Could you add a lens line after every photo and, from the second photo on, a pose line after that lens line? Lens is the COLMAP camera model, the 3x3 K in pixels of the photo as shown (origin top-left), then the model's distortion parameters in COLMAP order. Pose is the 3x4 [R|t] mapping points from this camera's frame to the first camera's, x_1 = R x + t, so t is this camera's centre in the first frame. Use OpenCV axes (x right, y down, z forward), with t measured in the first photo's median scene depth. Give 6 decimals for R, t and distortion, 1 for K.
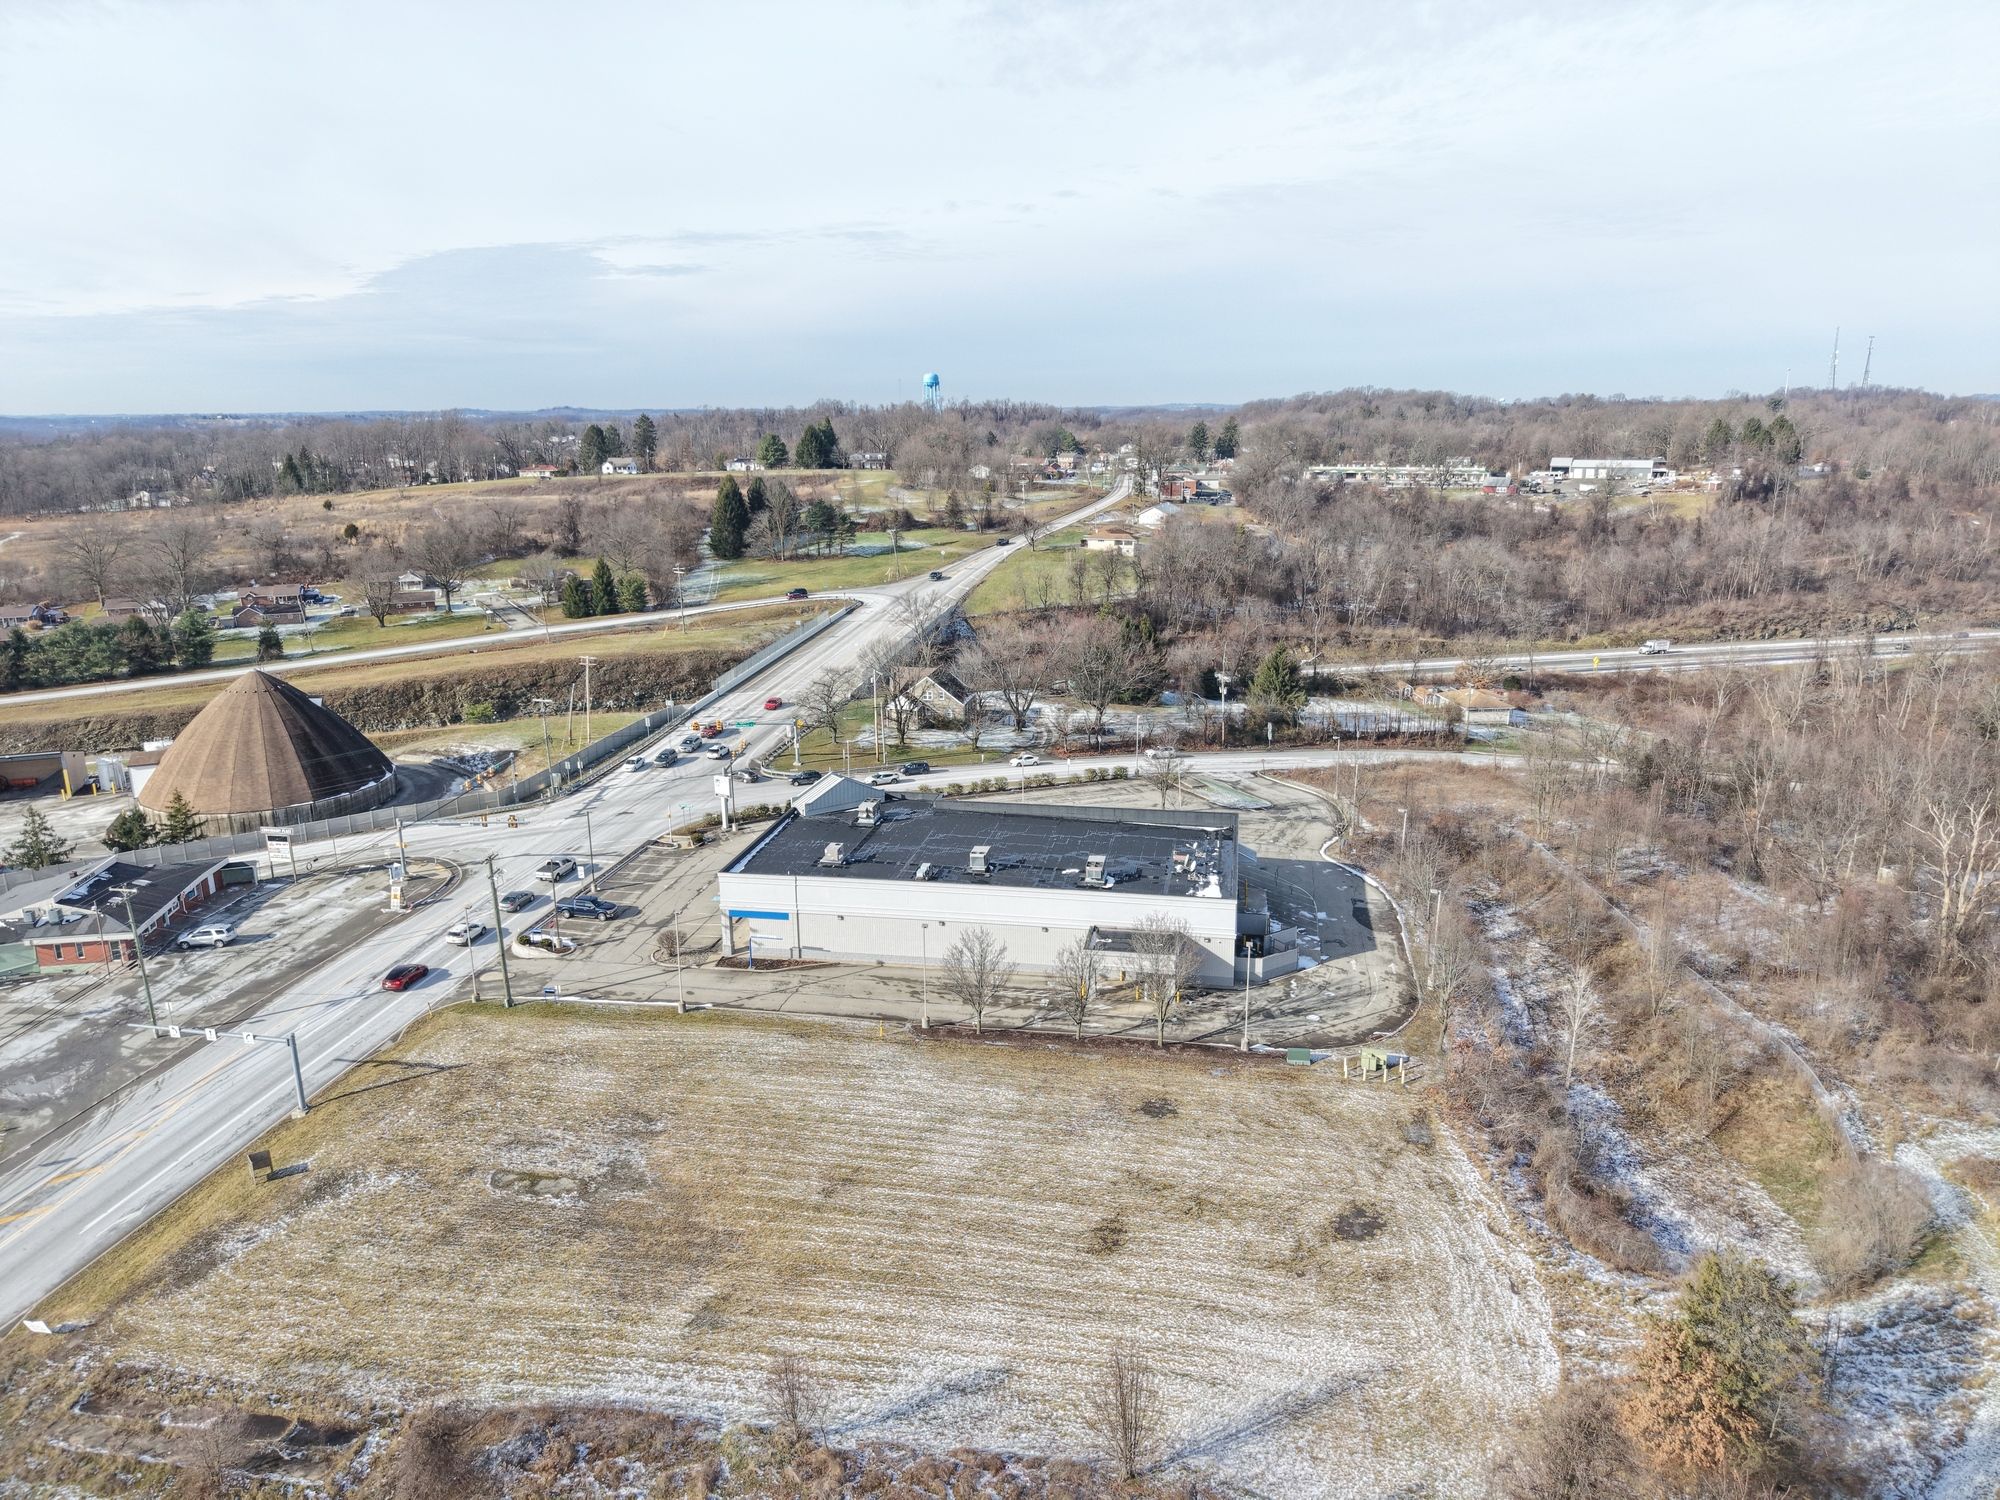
lens RADIAL K [[1337.2, 0, 1005.5], [0, 1337.2, 750.0], [0, 0, 1]] dist [0.025902, -0.033917]
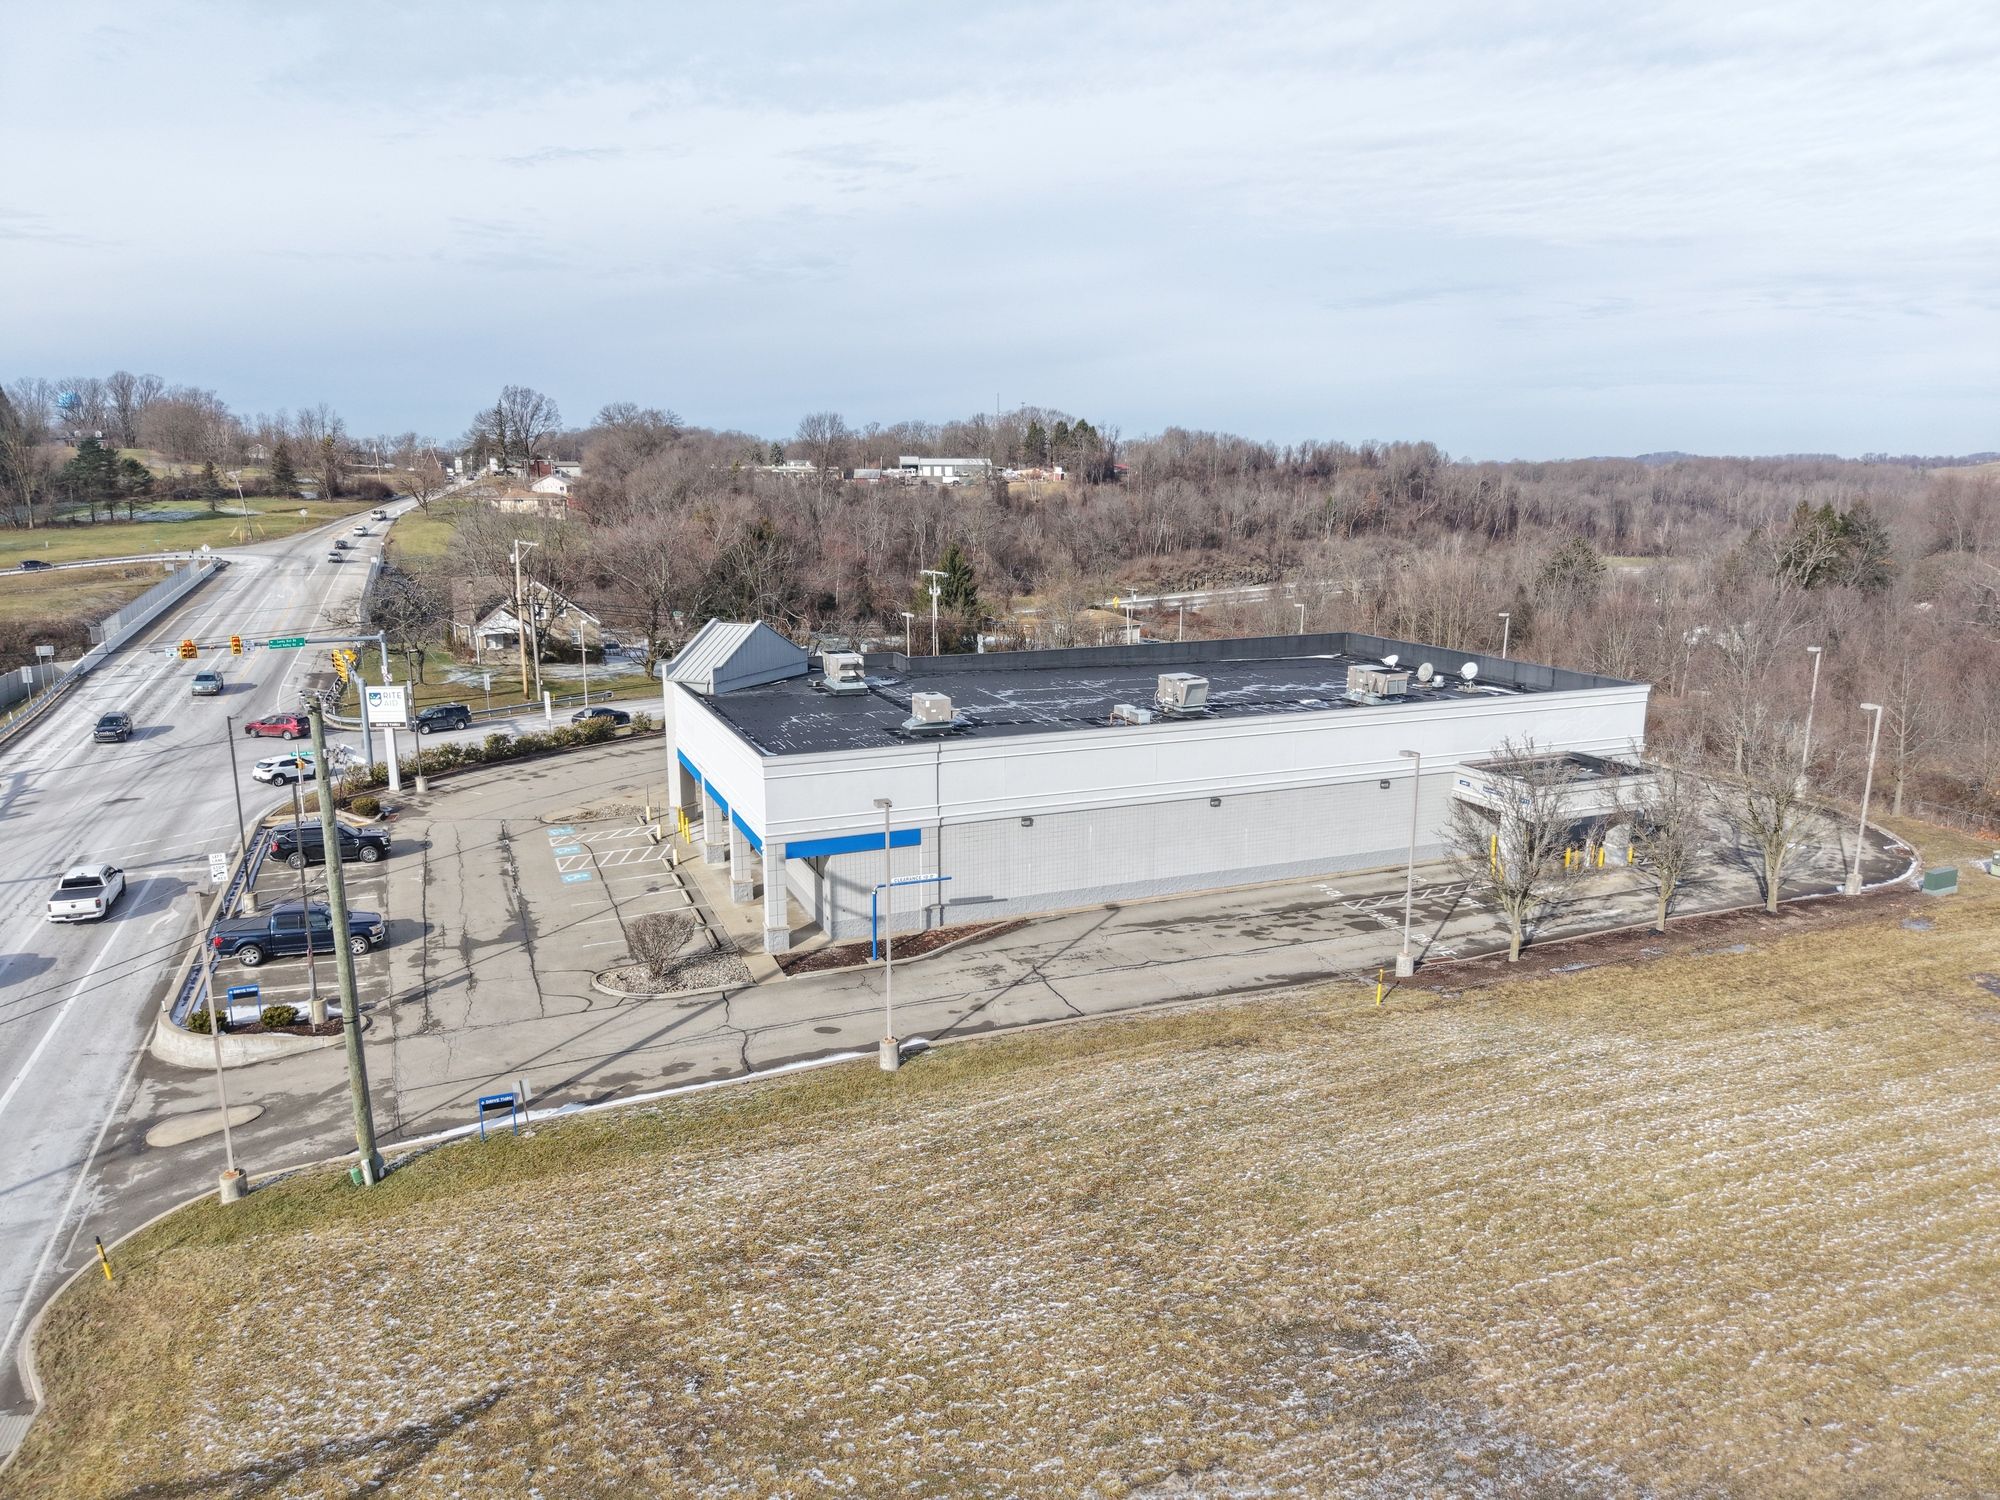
lens RADIAL K [[1337.2, 0, 1005.5], [0, 1337.2, 750.0], [0, 0, 1]] dist [0.025902, -0.033917]
pose [[0.841433, -0.101813, 0.530683, -0.360477], [0.127318, 0.991794, -0.011593, 0.099779], [-0.525148, 0.077320, 0.847491, 0.570947]]
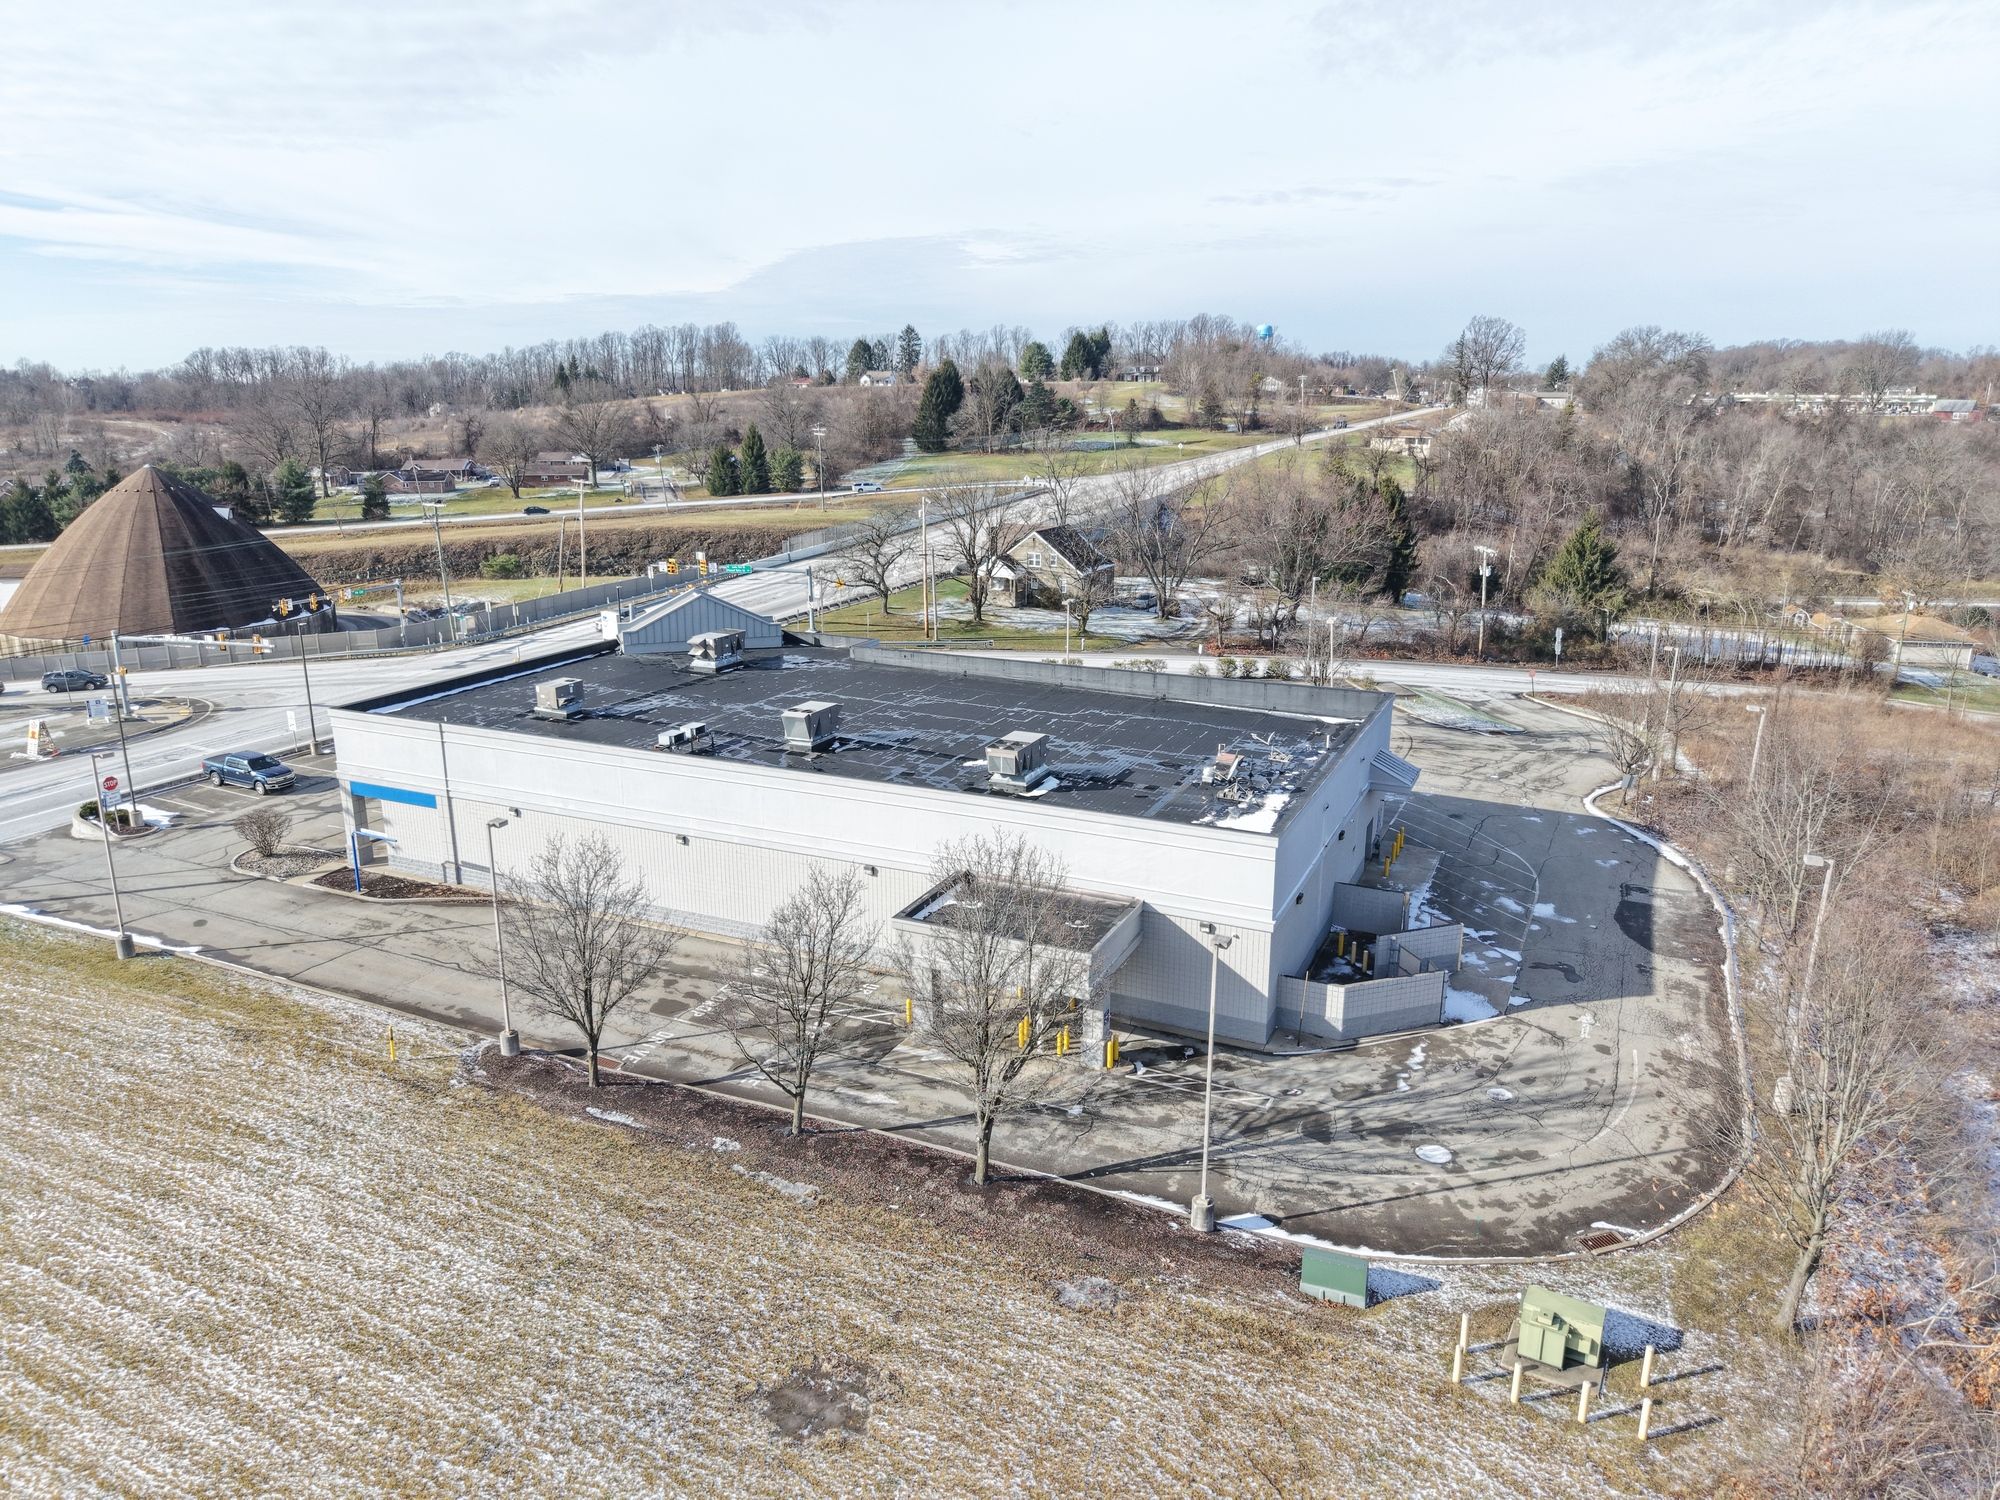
lens RADIAL K [[1340.8, 0, 1005.2], [0, 1340.8, 749.2], [0, 0, 1]] dist [0.010582, -0.011298]
pose [[0.967894, 0.073995, -0.240221, 0.169781], [-0.070934, 0.997252, 0.021376, 0.073886], [0.241142, -0.003650, 0.970483, 0.520999]]
